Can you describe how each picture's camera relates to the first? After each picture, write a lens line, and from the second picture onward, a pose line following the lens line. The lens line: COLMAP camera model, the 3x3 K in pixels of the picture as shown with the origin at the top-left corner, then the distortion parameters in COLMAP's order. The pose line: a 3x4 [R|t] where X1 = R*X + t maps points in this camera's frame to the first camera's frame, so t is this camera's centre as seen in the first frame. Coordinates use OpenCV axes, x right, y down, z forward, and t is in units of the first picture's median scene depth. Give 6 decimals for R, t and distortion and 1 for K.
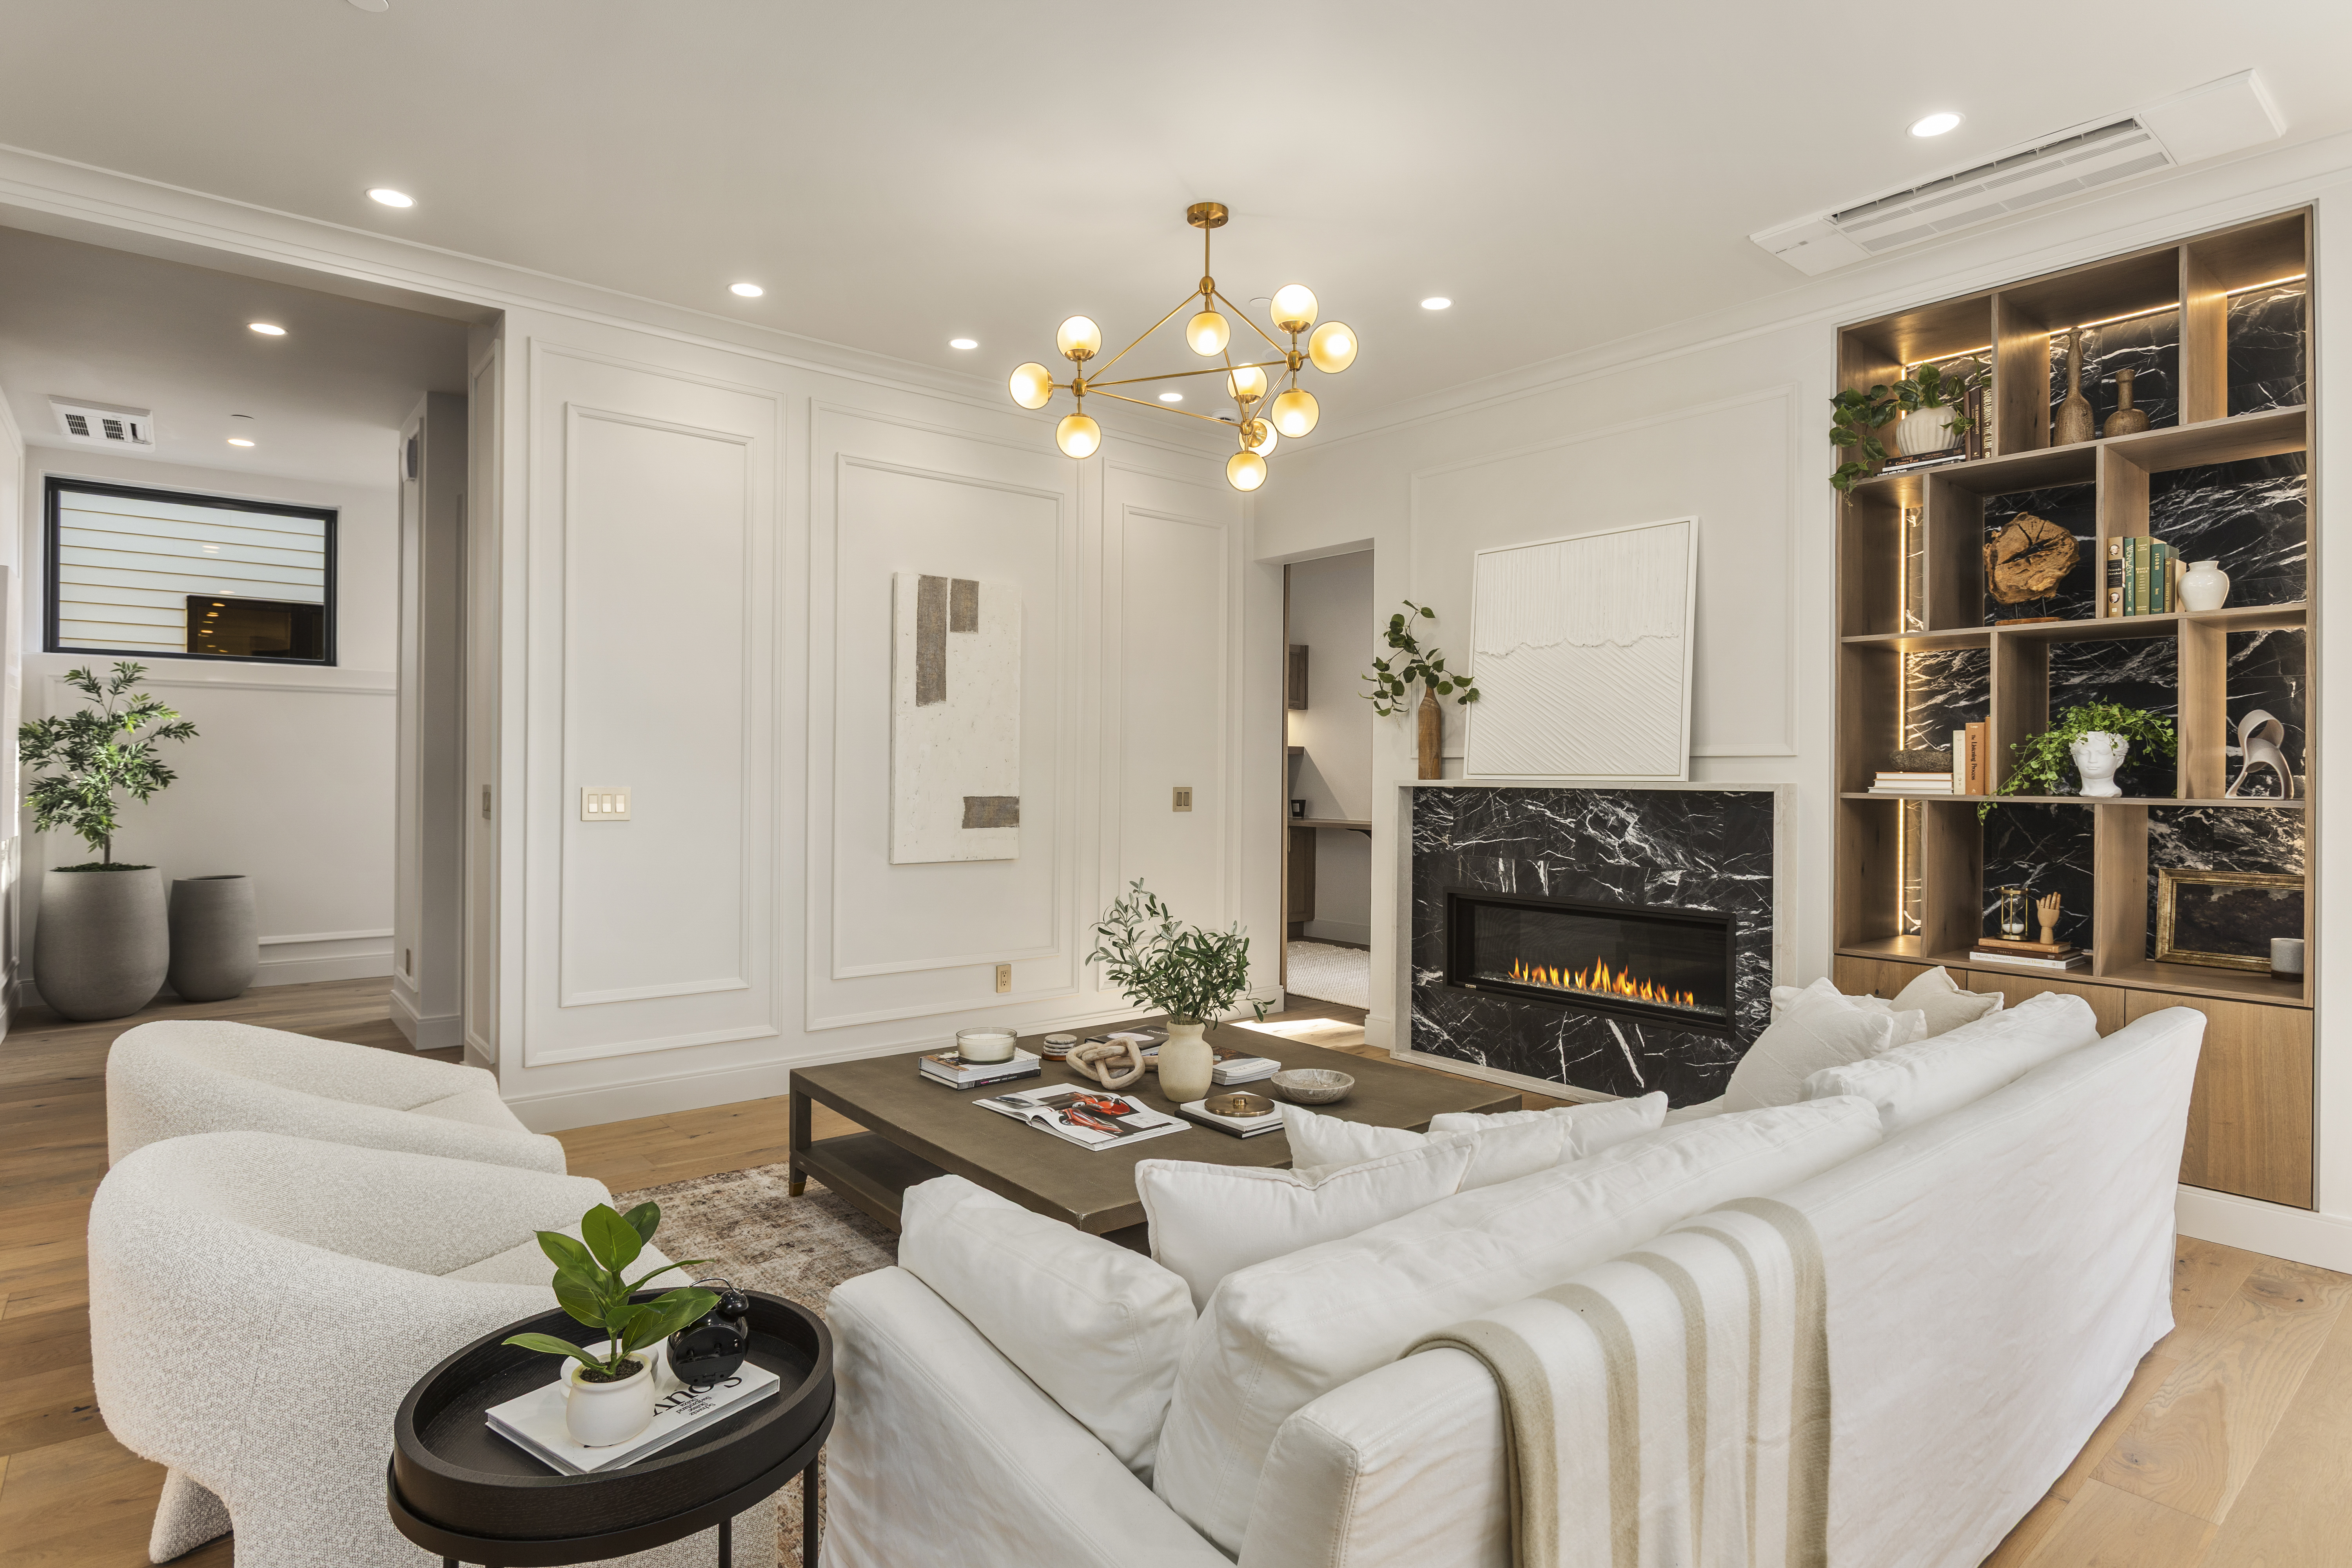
lens RADIAL K [[1232.4, 0, 1176.6], [0, 1232.4, 777.6], [0, 0, 1]] dist [0.006413, 0.000981]
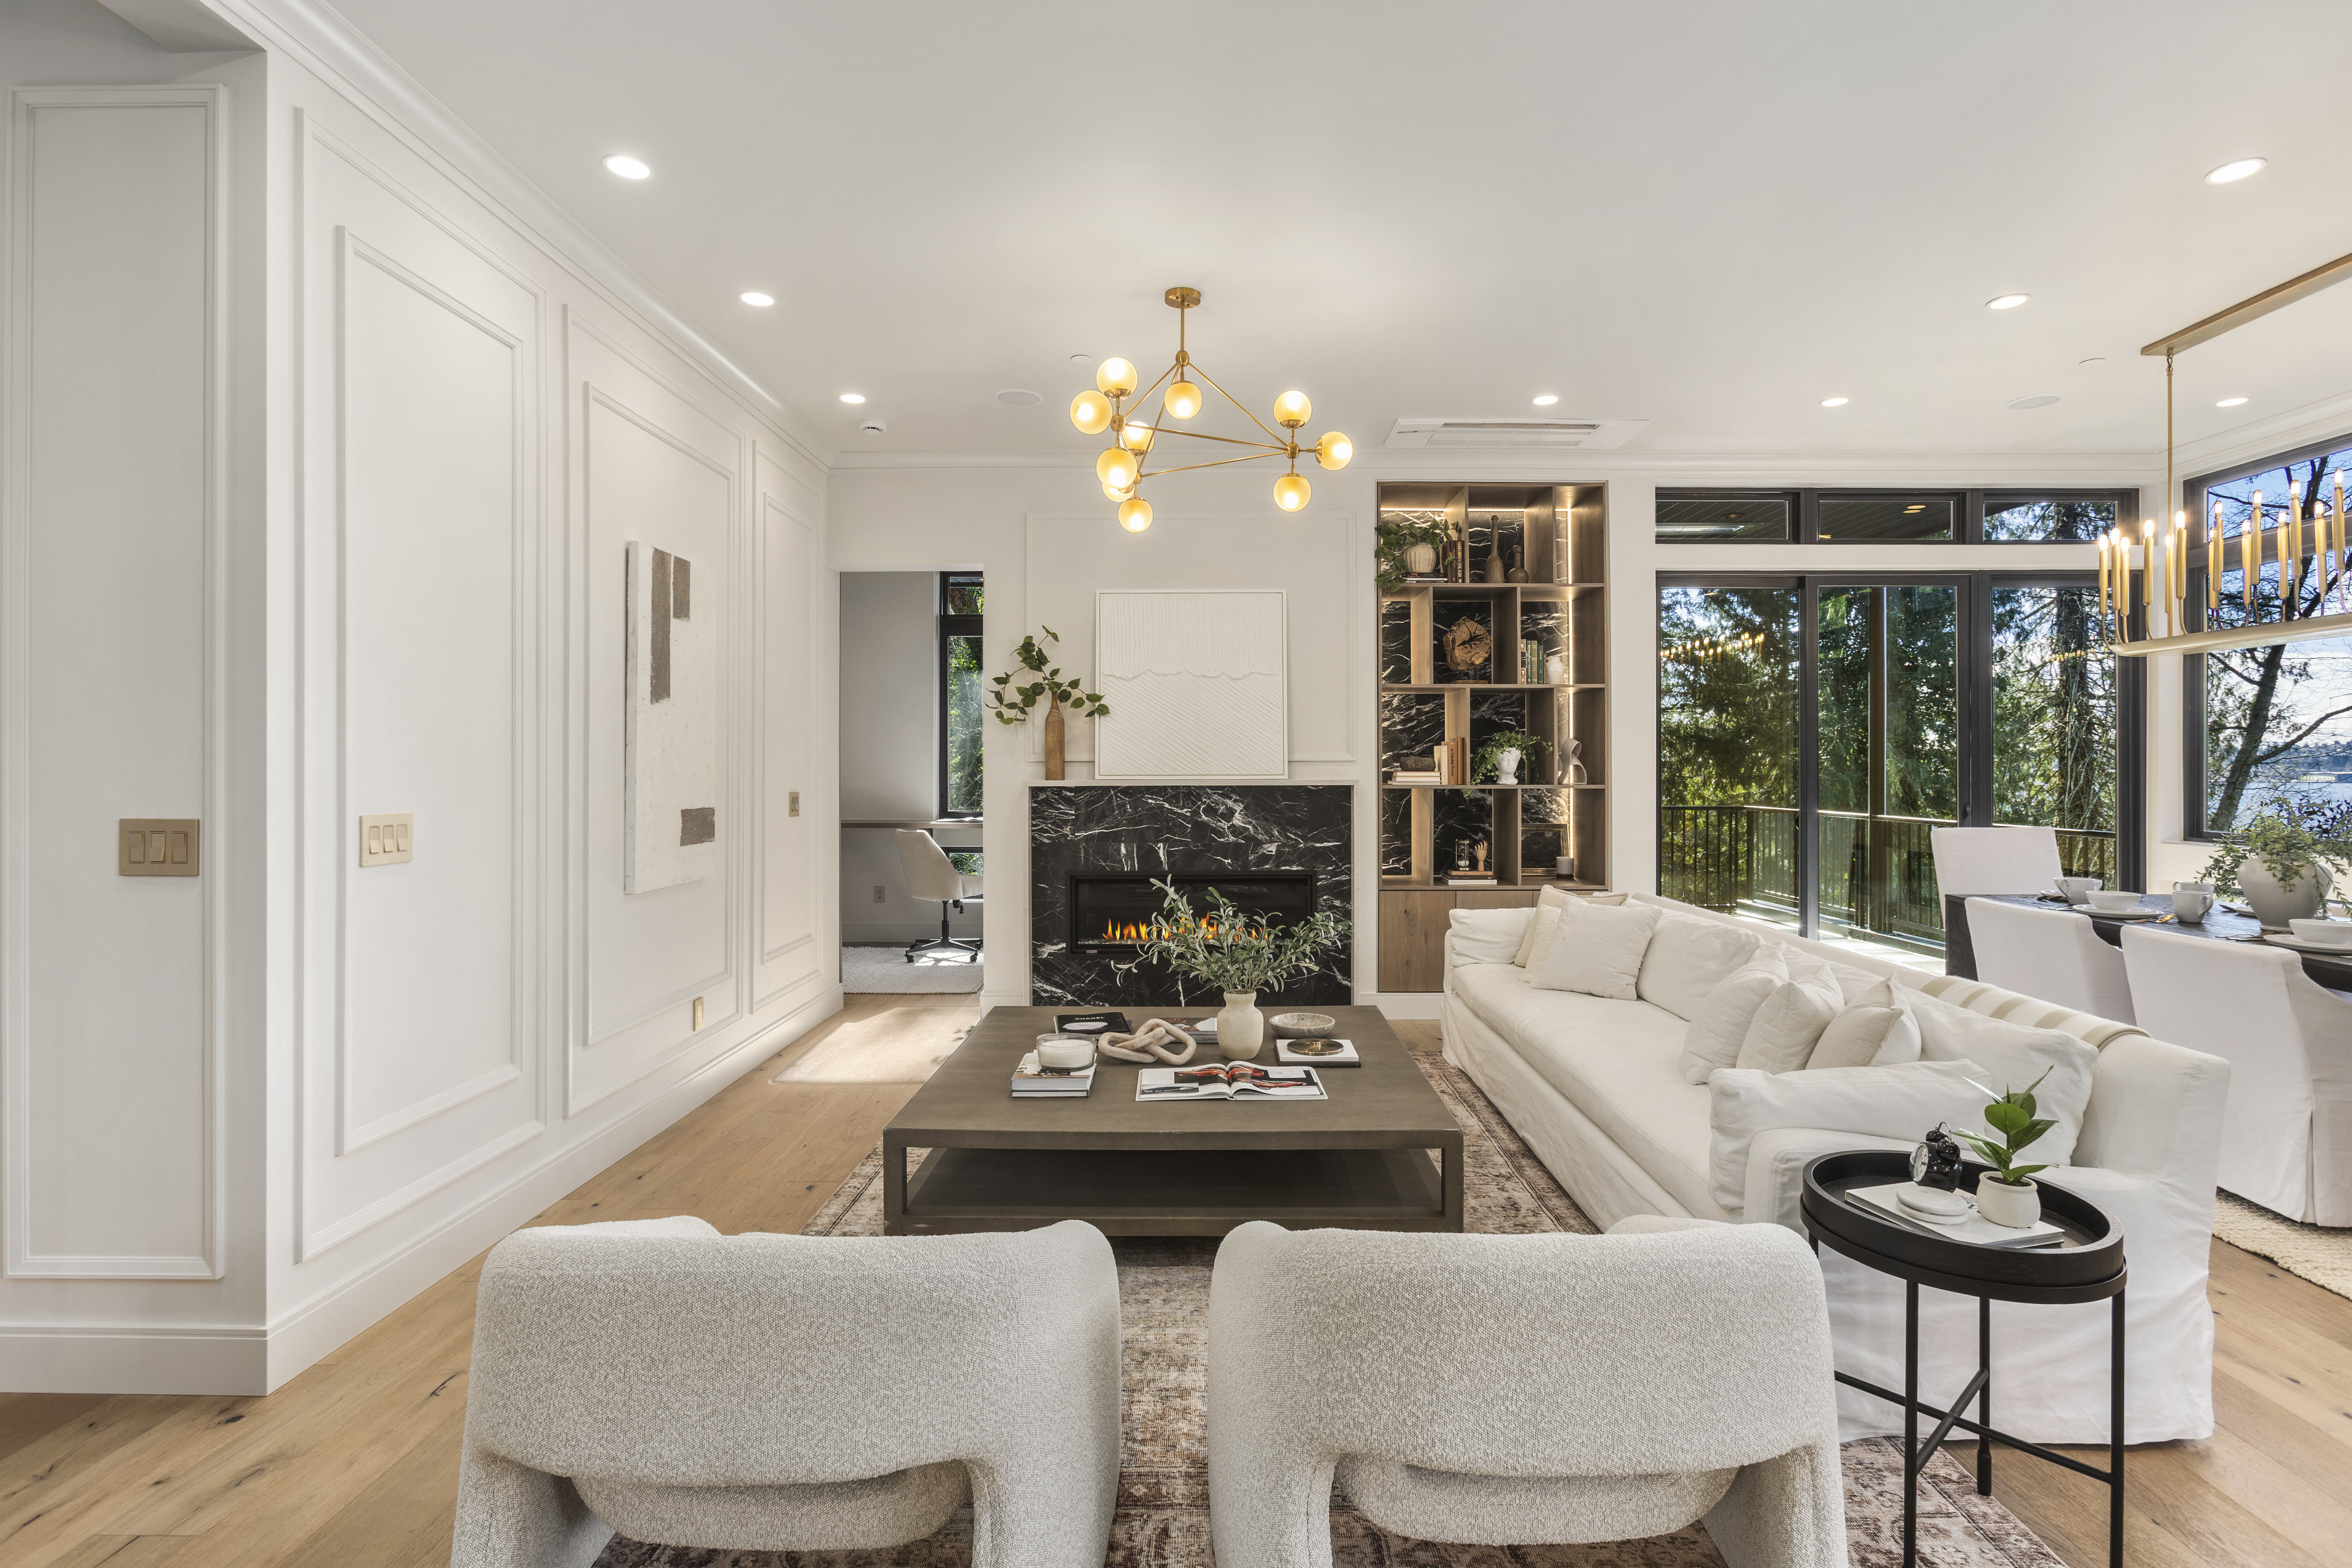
lens RADIAL K [[1122.6, 0, 1179.8], [0, 1122.6, 763.3], [0, 0, 1]] dist [-0.011078, 0.001124]
pose [[0.642849, -0.006594, 0.765964, -0.603708], [0.009708, 0.999953, 0.000461, -0.015585], [-0.765931, 0.007139, 0.642883, 0.256235]]
